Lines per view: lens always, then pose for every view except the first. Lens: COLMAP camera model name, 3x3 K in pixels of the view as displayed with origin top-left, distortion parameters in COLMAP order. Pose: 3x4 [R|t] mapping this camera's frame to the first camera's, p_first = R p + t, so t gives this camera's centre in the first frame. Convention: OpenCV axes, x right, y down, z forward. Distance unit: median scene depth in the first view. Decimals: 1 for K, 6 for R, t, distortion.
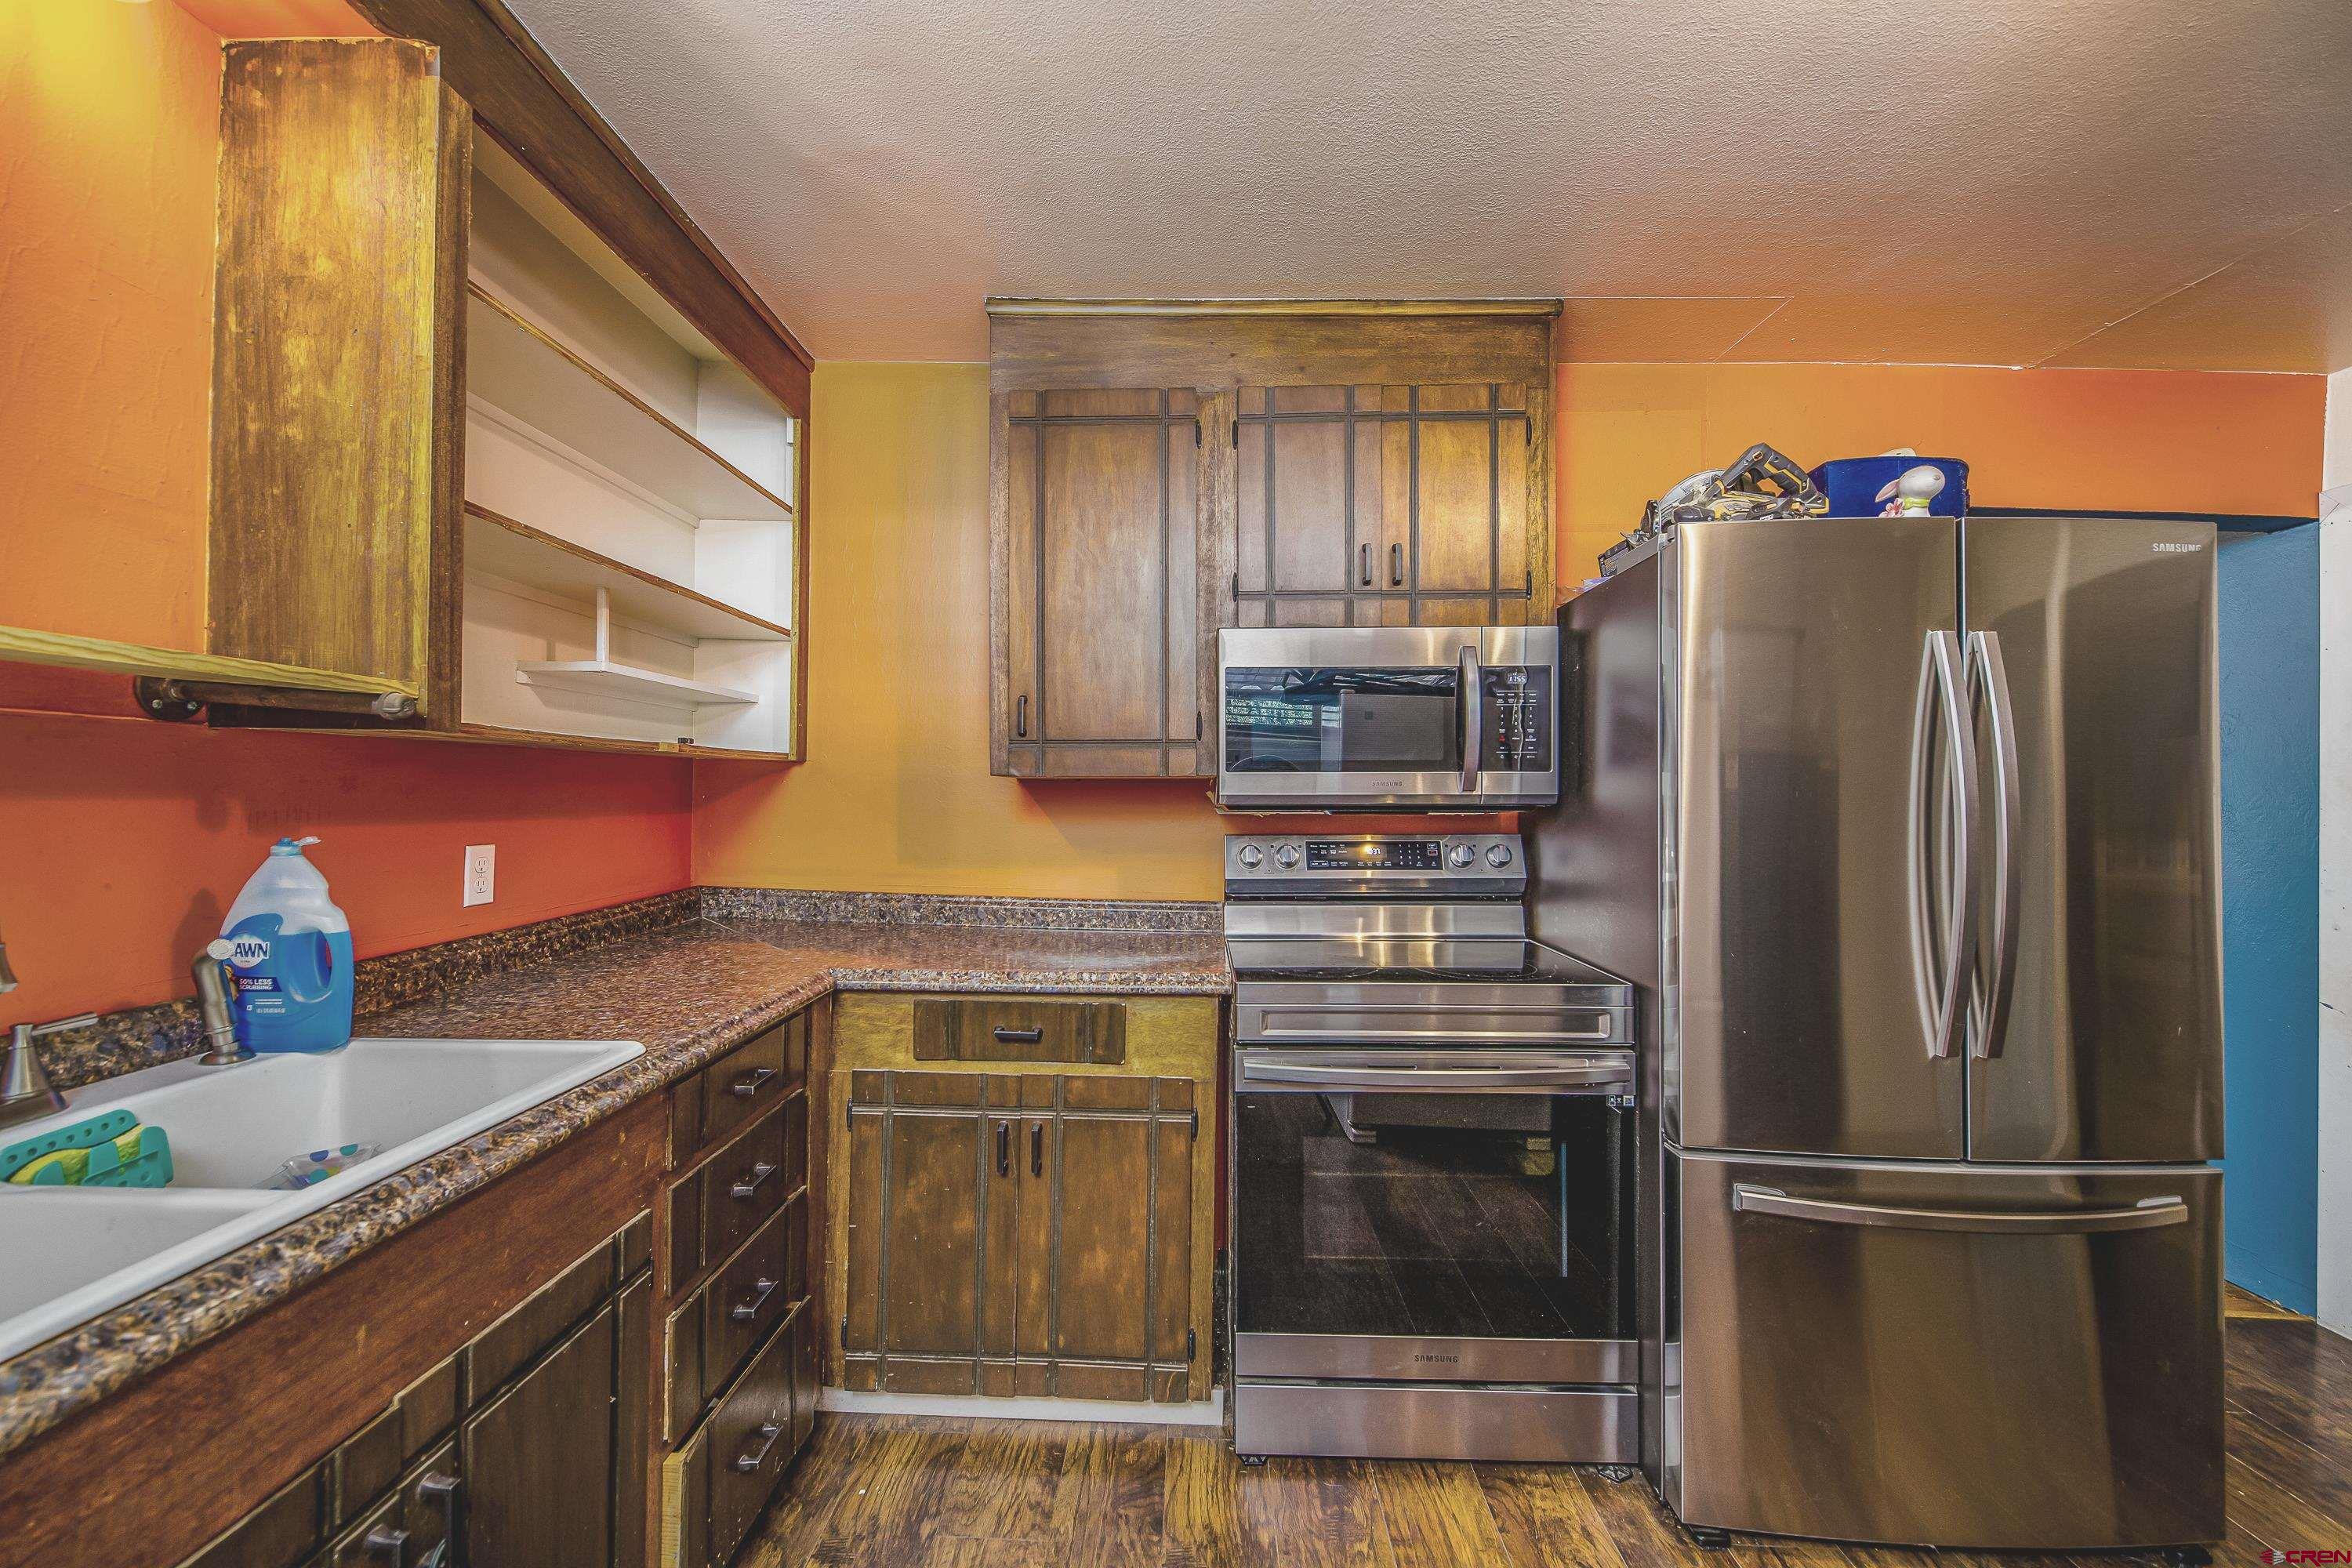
lens RADIAL K [[897.2, 0, 1176.0], [0, 897.2, 784.0], [0, 0, 1]] dist [-0.000502, -0.000150]
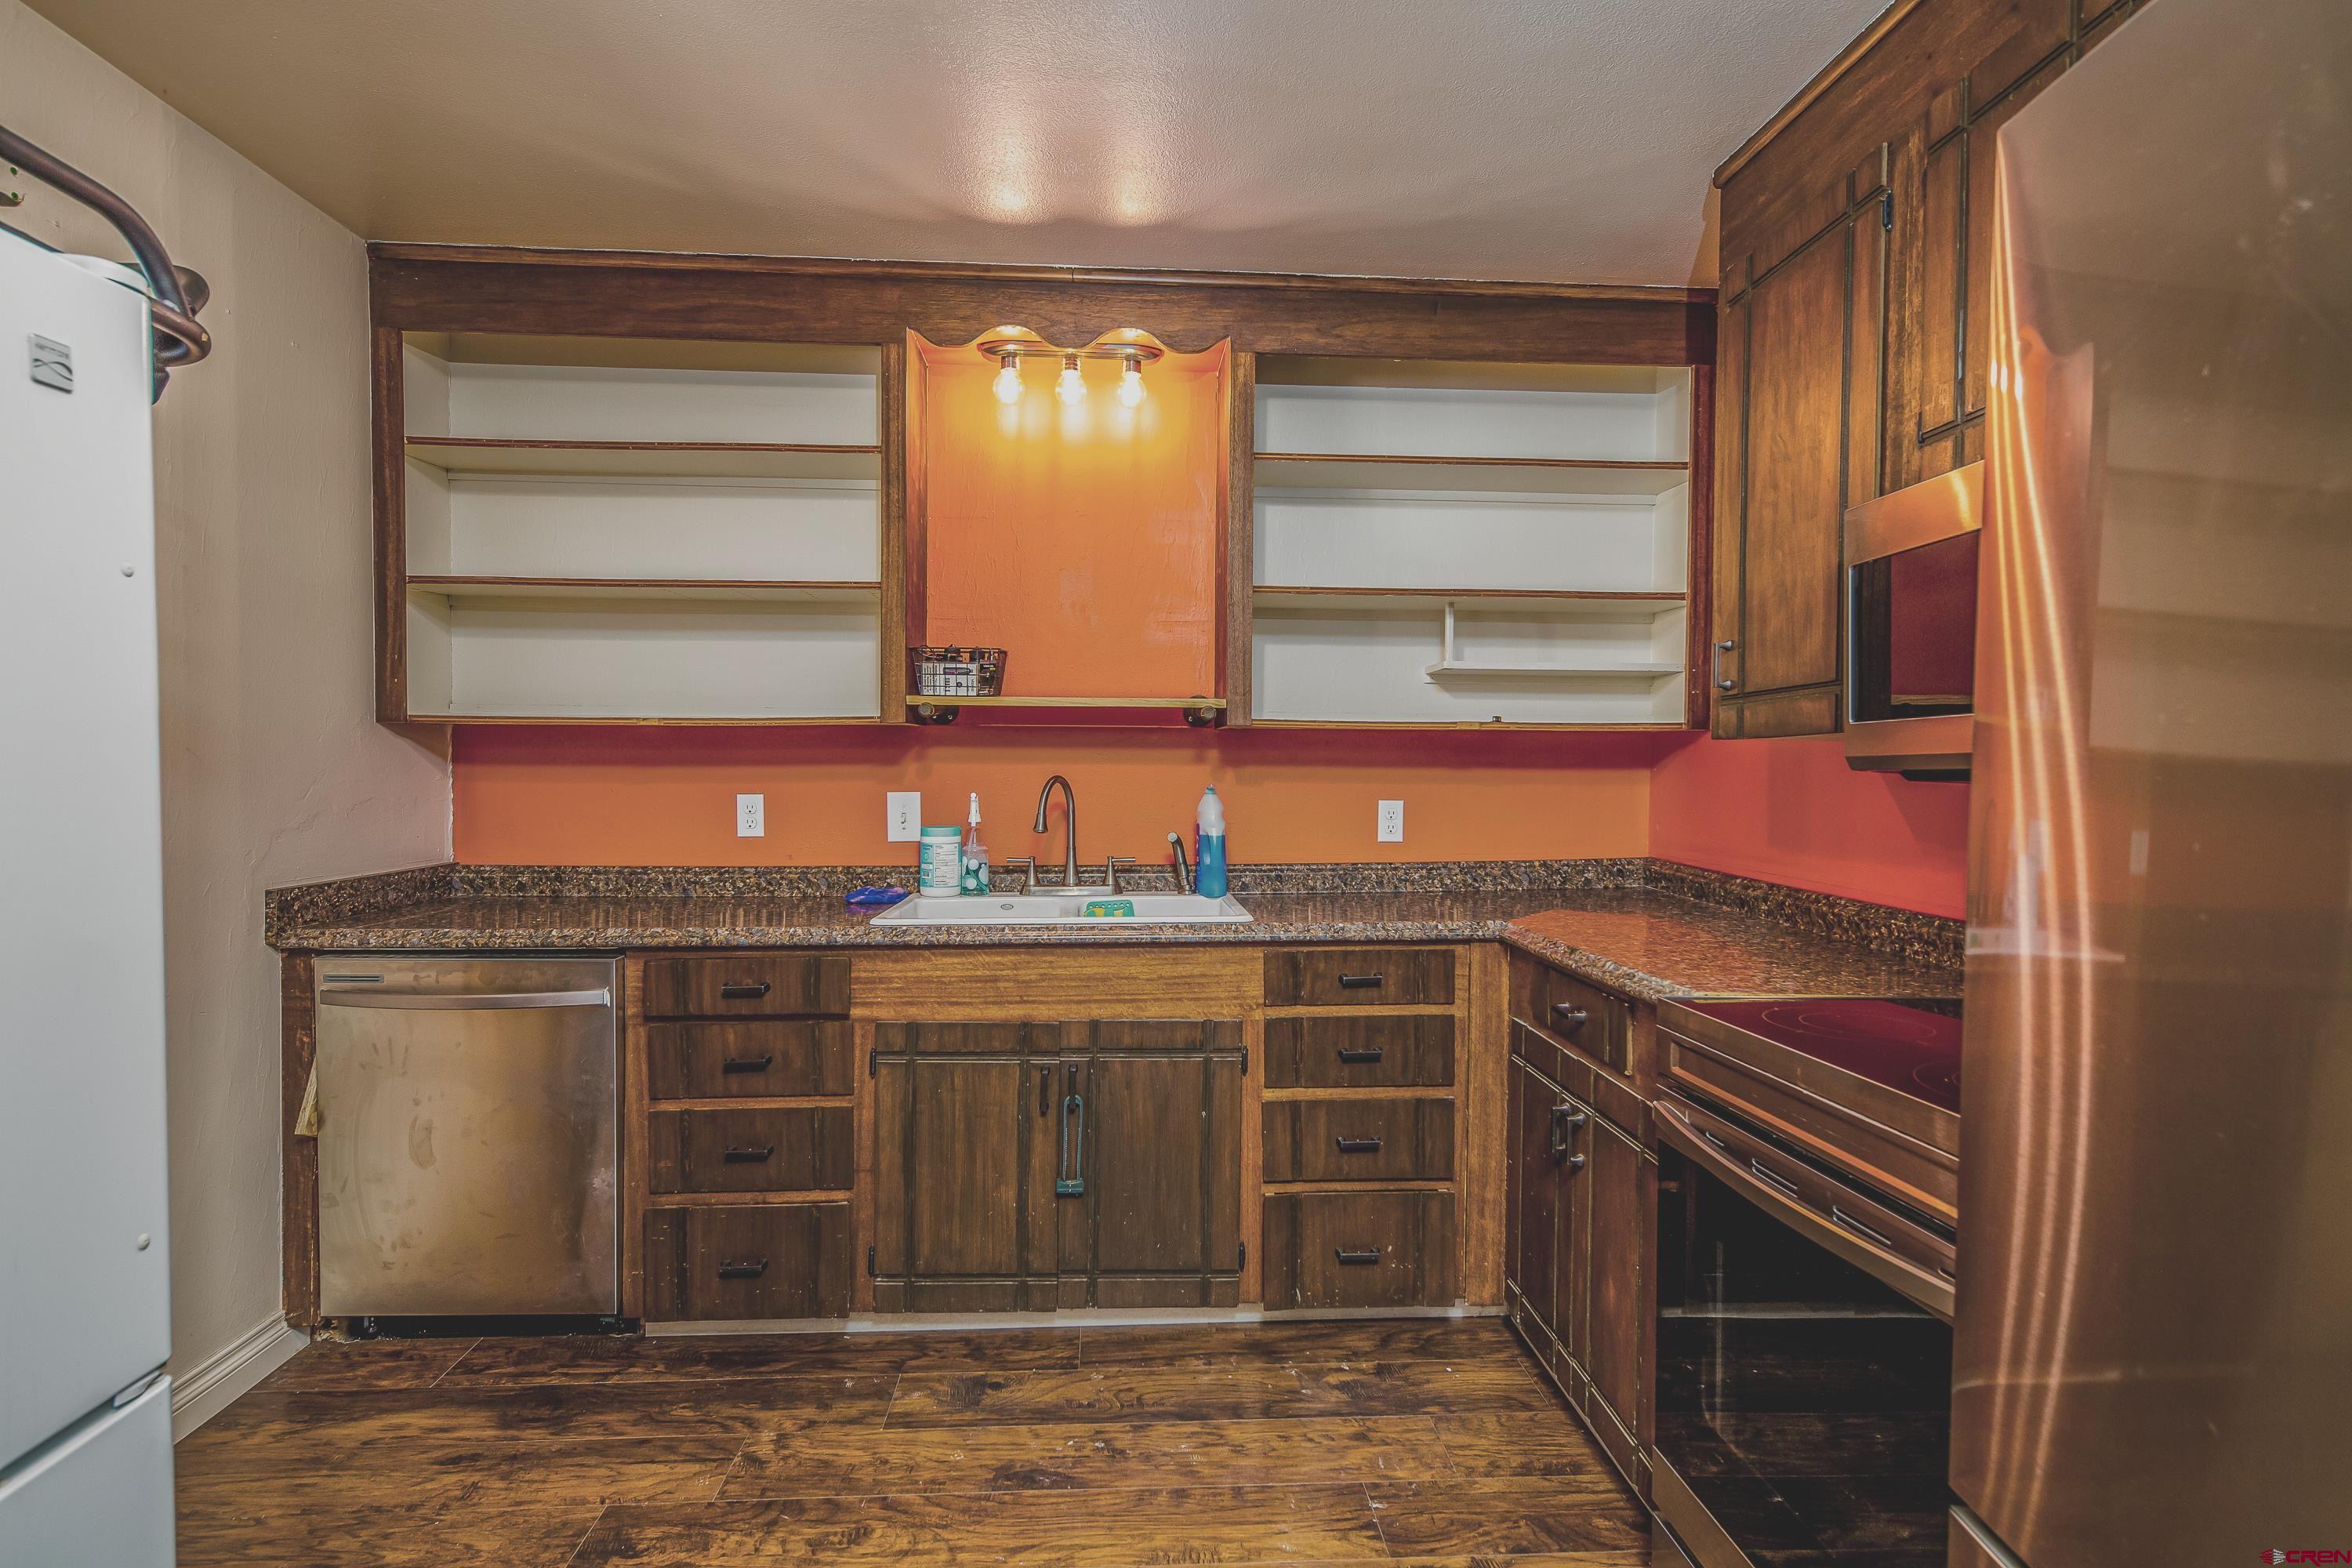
lens RADIAL K [[1129.6, 0, 1176.0], [0, 1129.6, 784.0], [0, 0, 1]] dist [0.021181, 0.000180]
pose [[0.102021, 0.005754, -0.994766, 0.813631], [0.001870, 0.999980, 0.005976, 0.025962], [0.994781, -0.002470, 0.102008, 0.393650]]
